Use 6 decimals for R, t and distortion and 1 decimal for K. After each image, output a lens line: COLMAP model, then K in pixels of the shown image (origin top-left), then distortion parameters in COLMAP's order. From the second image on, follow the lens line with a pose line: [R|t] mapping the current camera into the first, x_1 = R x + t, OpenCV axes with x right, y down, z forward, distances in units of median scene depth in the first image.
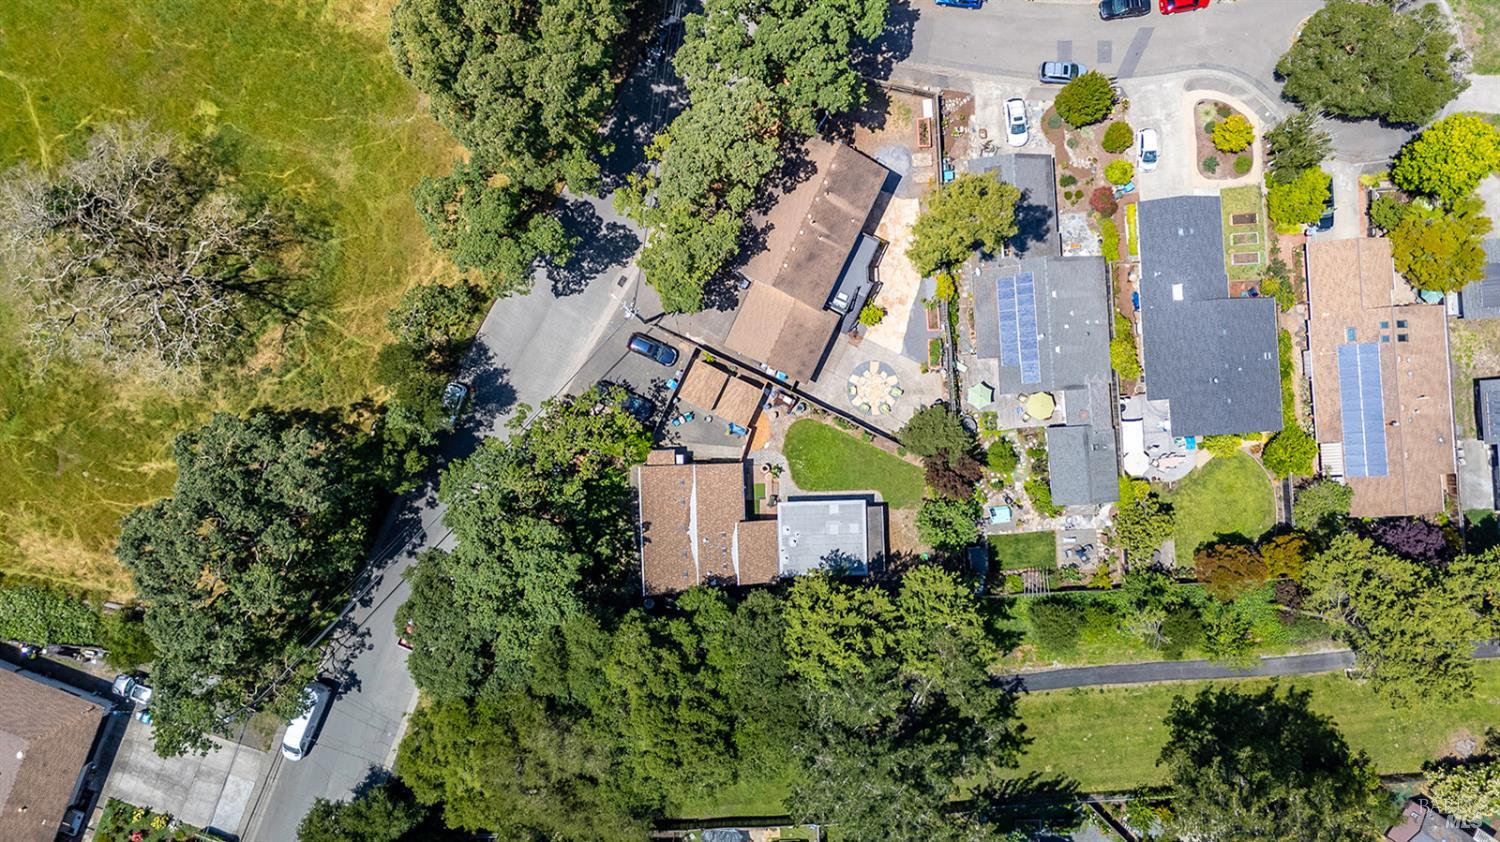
lens RADIAL K [[1097.7, 0, 750.0], [0, 1097.7, 421.0], [0, 0, 1]] dist [0.074164, -0.063499]
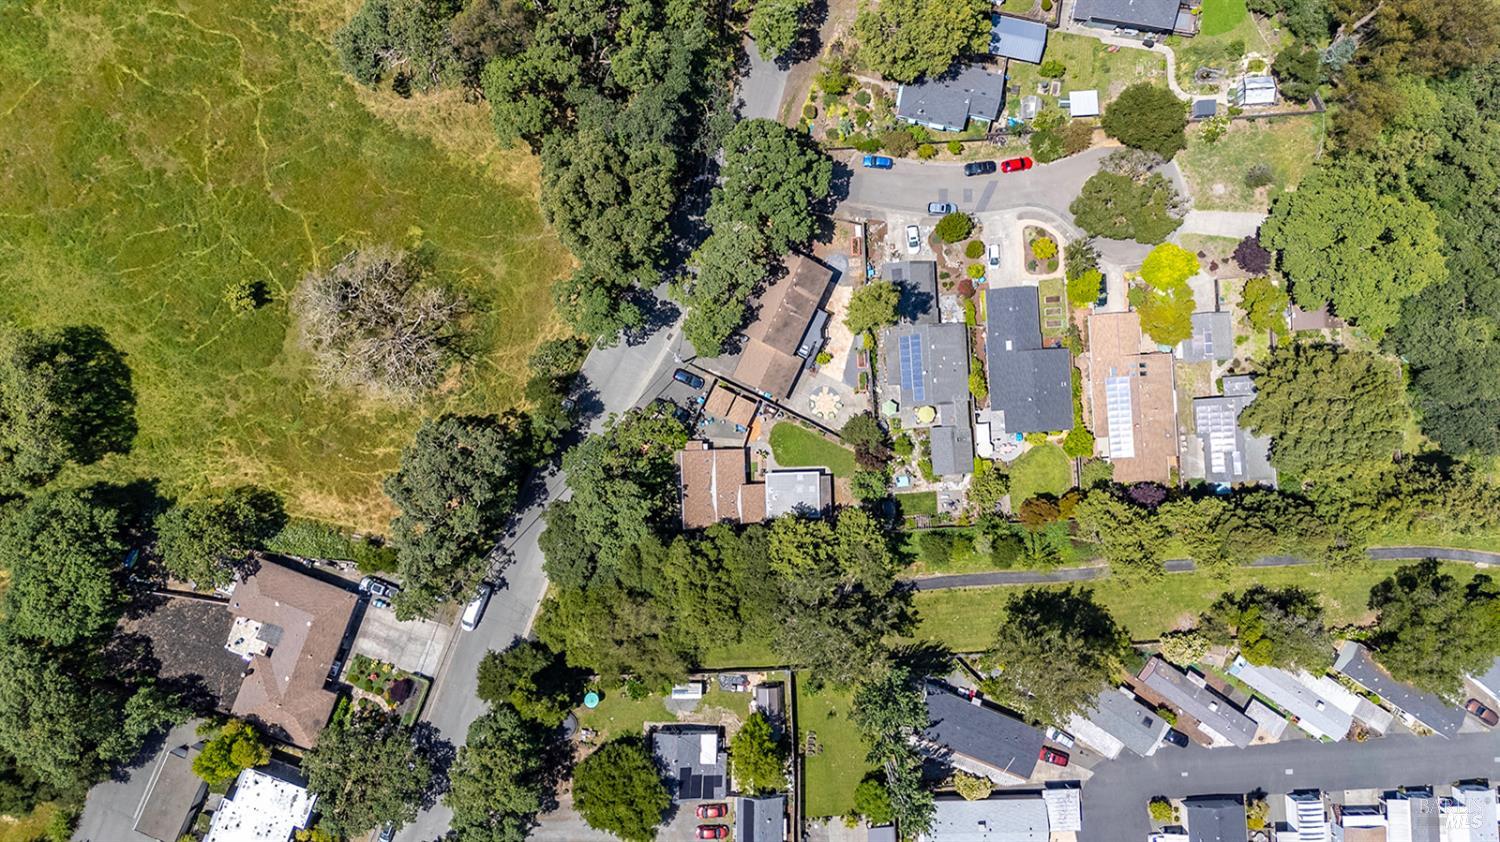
lens RADIAL K [[1097.7, 0, 750.0], [0, 1097.7, 421.0], [0, 0, 1]] dist [0.074164, -0.063499]
pose [[0.999988, 0.001597, 0.004670, -0.005438], [-0.001603, 0.999998, 0.001266, -0.005410], [-0.004668, -0.001274, 0.999988, -0.621079]]
